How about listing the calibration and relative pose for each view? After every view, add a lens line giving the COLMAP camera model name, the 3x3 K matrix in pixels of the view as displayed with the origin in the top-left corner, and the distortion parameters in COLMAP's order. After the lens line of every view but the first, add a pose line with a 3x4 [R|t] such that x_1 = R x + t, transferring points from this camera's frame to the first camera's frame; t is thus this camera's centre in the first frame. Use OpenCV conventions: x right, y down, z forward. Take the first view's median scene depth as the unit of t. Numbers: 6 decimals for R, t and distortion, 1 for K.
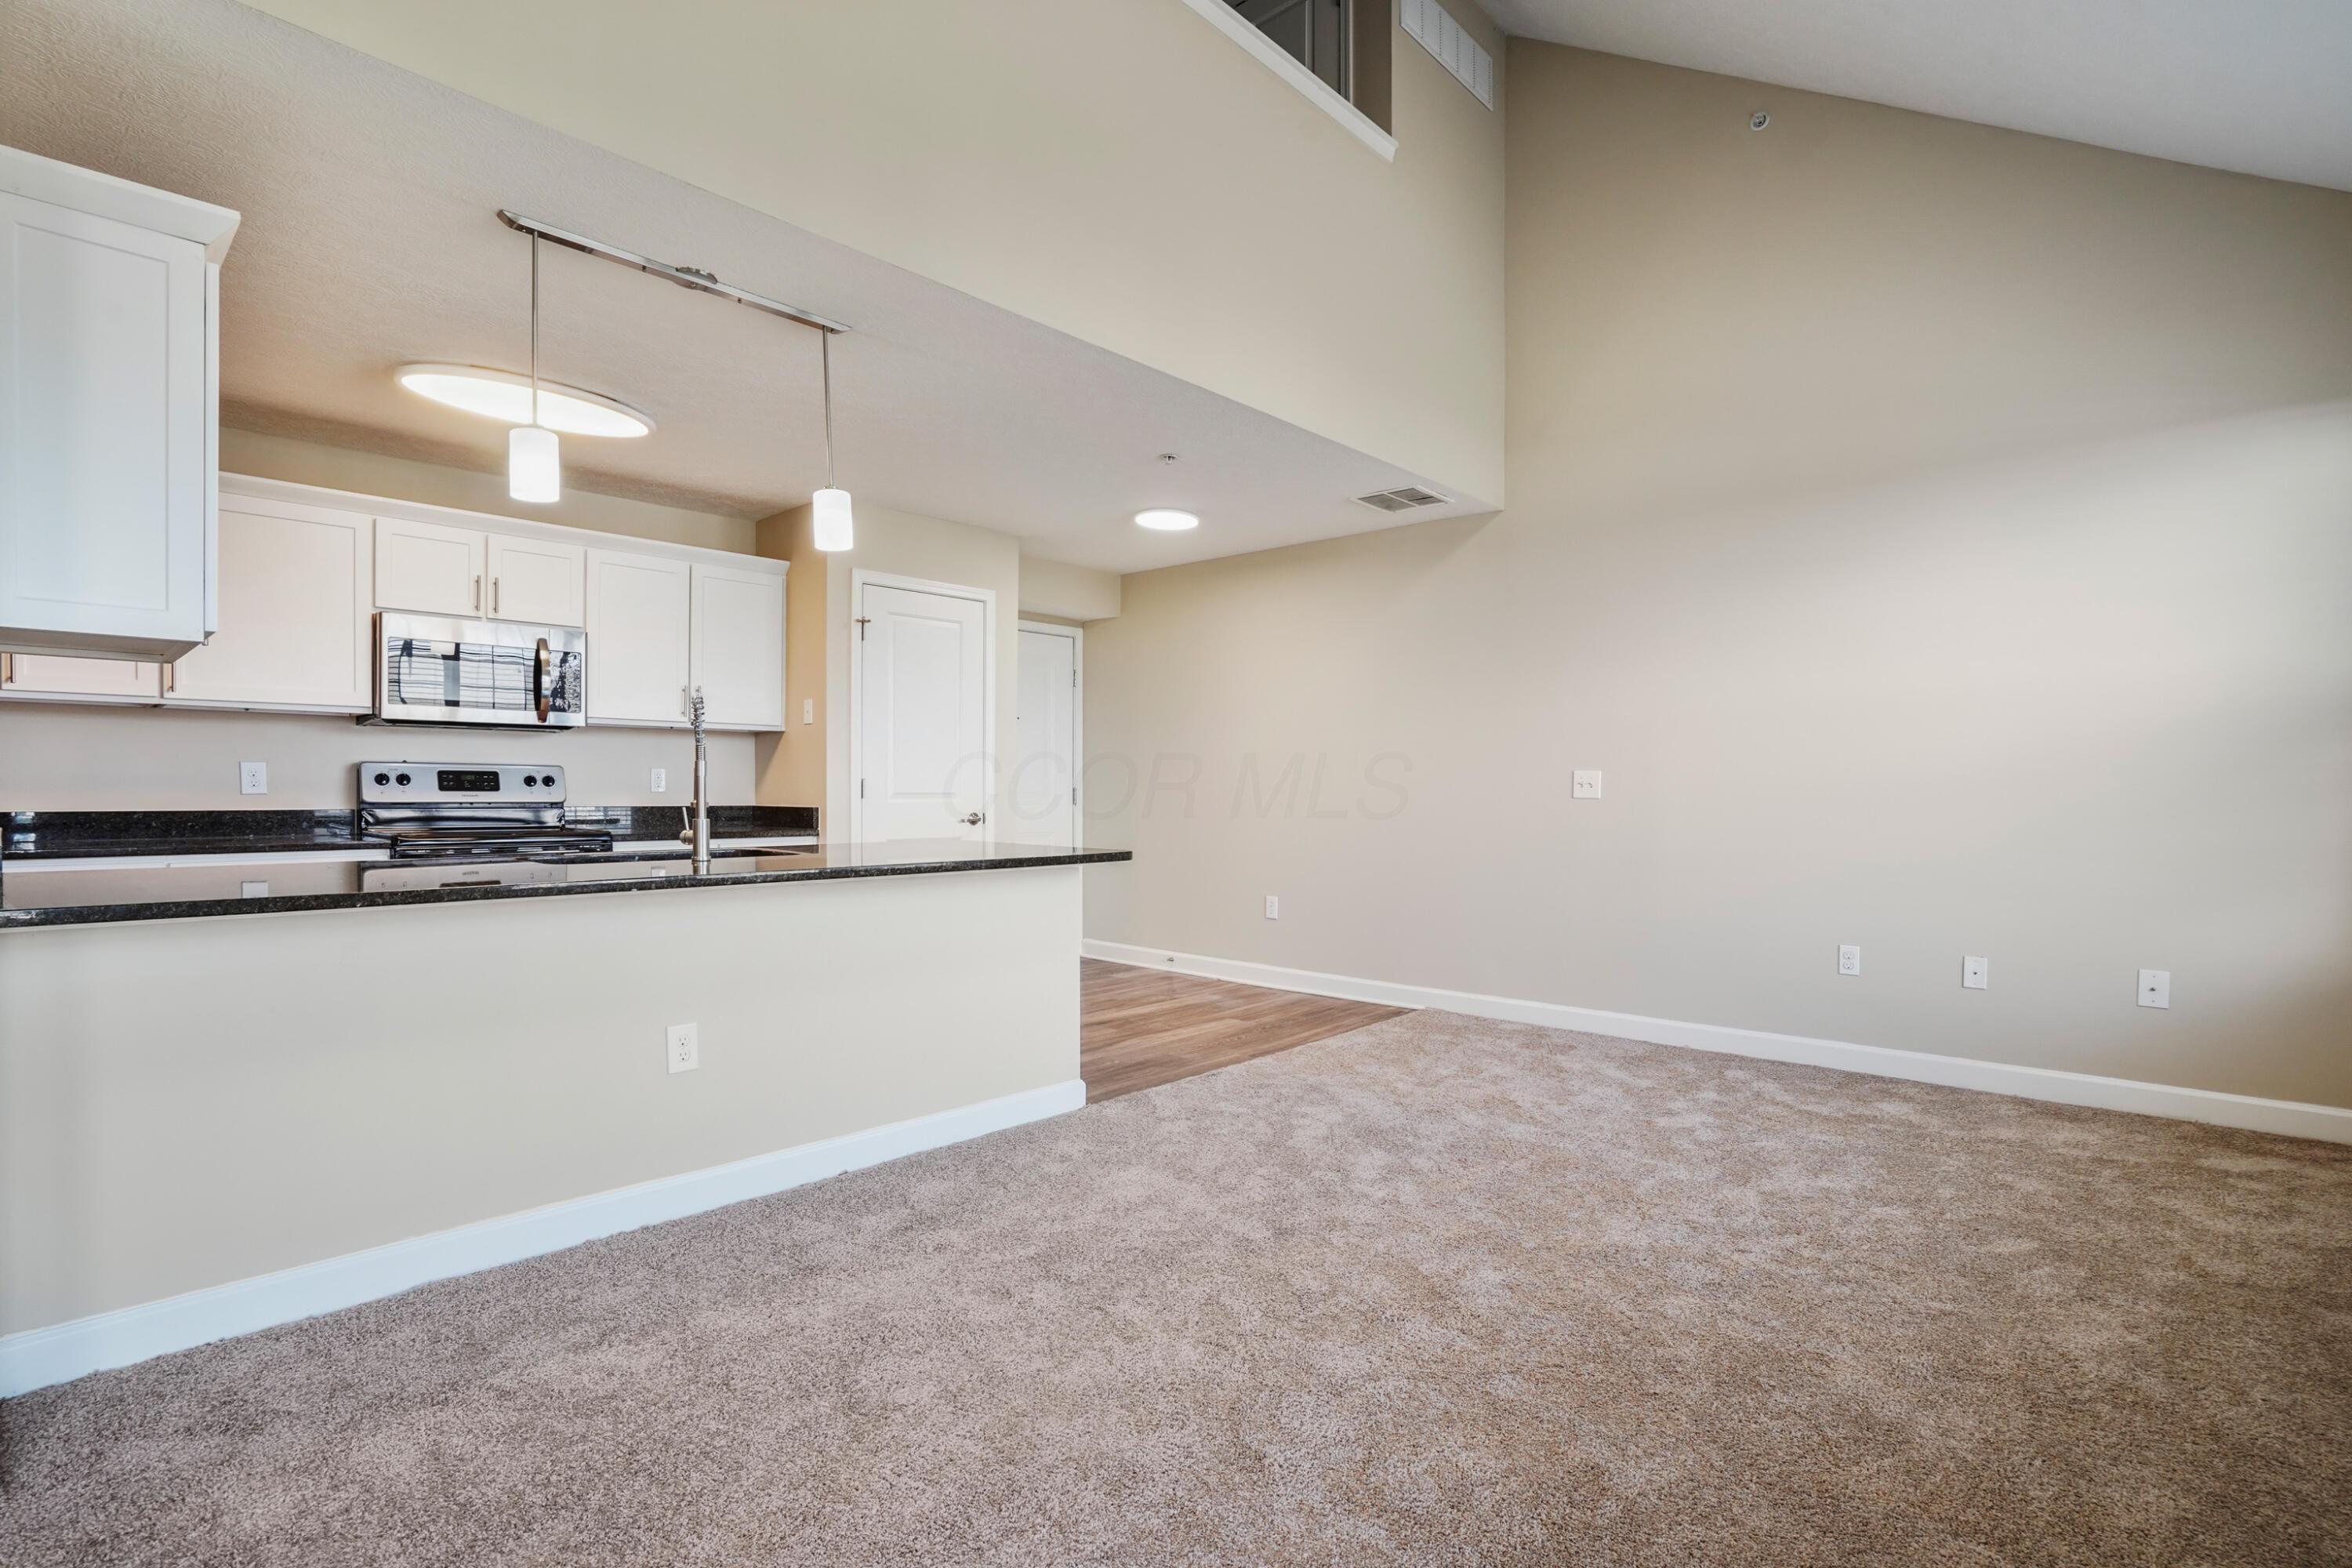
lens RADIAL K [[1110.5, 0, 1172.2], [0, 1110.5, 802.8], [0, 0, 1]] dist [-0.059806, 0.022437]
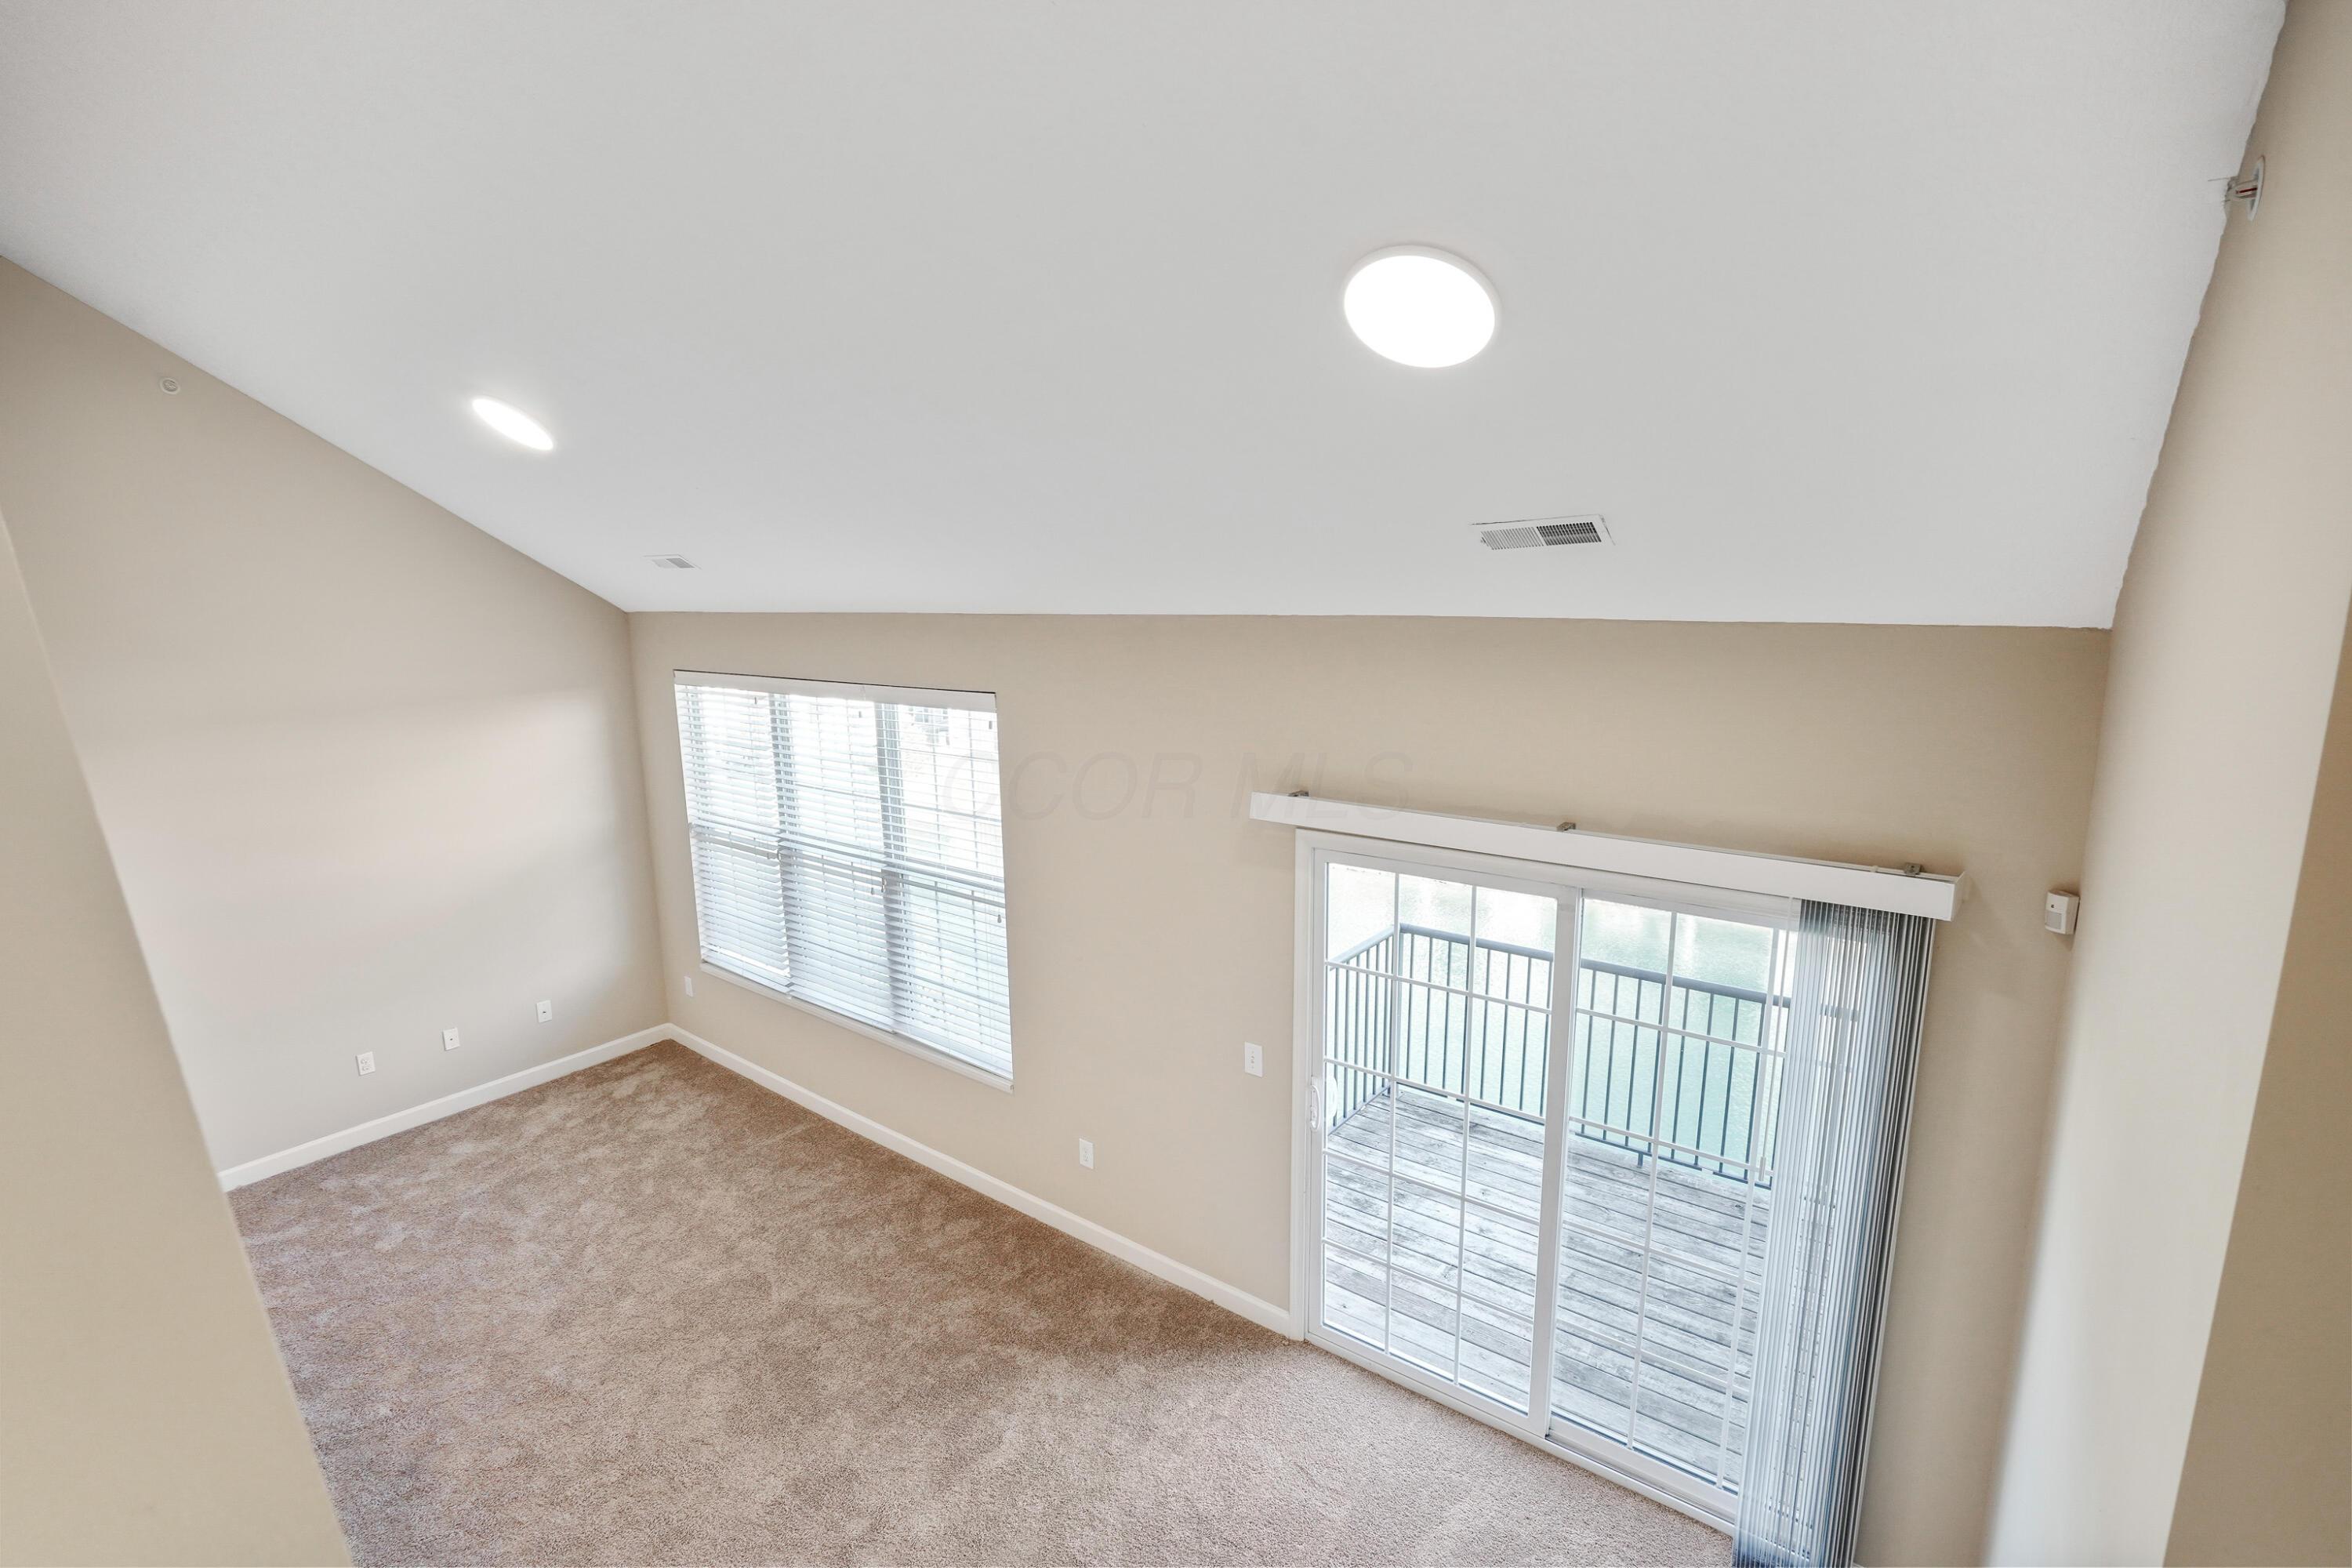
lens RADIAL K [[1082.8, 0, 1172.6], [0, 1082.8, 781.6], [0, 0, 1]] dist [-0.048110, 0.015502]
pose [[-0.083495, -0.177978, 0.980486, -0.791362], [0.026100, 0.983193, 0.180692, -0.471240], [-0.996166, 0.040678, -0.077446, 0.089015]]
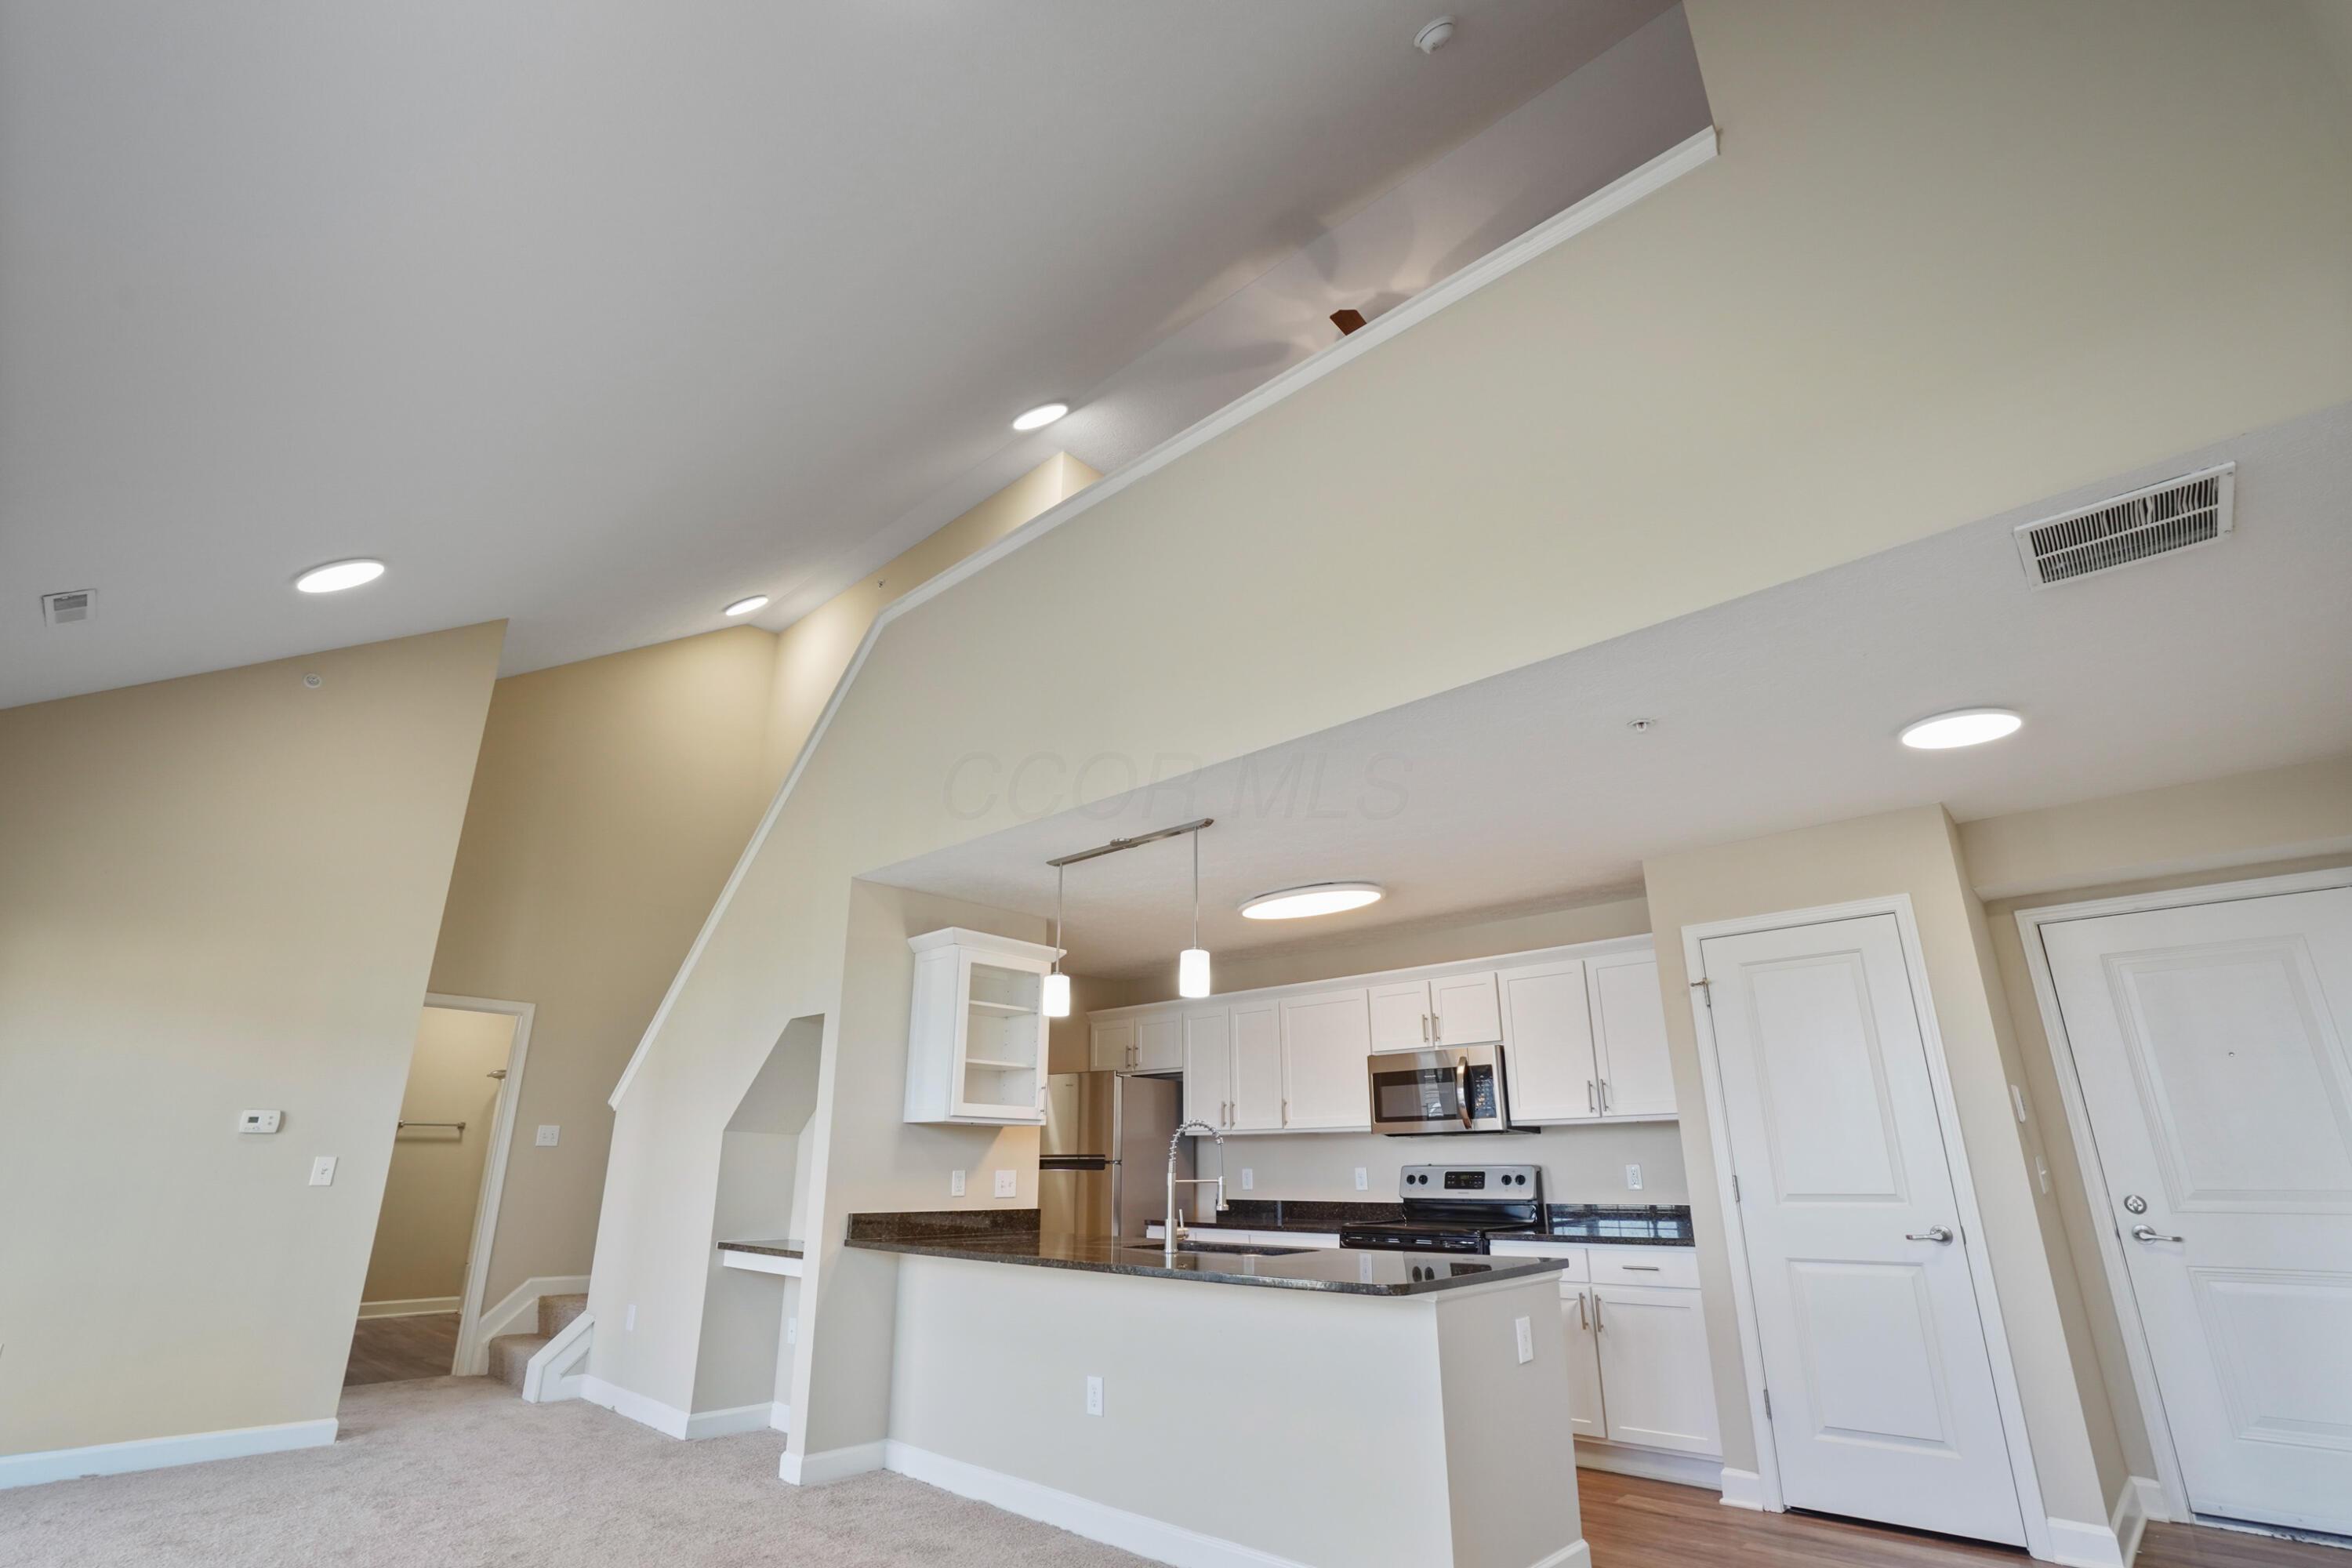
lens RADIAL K [[1109.7, 0, 1176.9], [0, 1109.7, 775.4], [0, 0, 1]] dist [-0.062086, 0.024220]
pose [[0.007051, -0.339873, -0.940445, 0.803919], [-0.011768, 0.940375, -0.339936, -0.030493], [0.999906, 0.013464, 0.002631, 0.806374]]
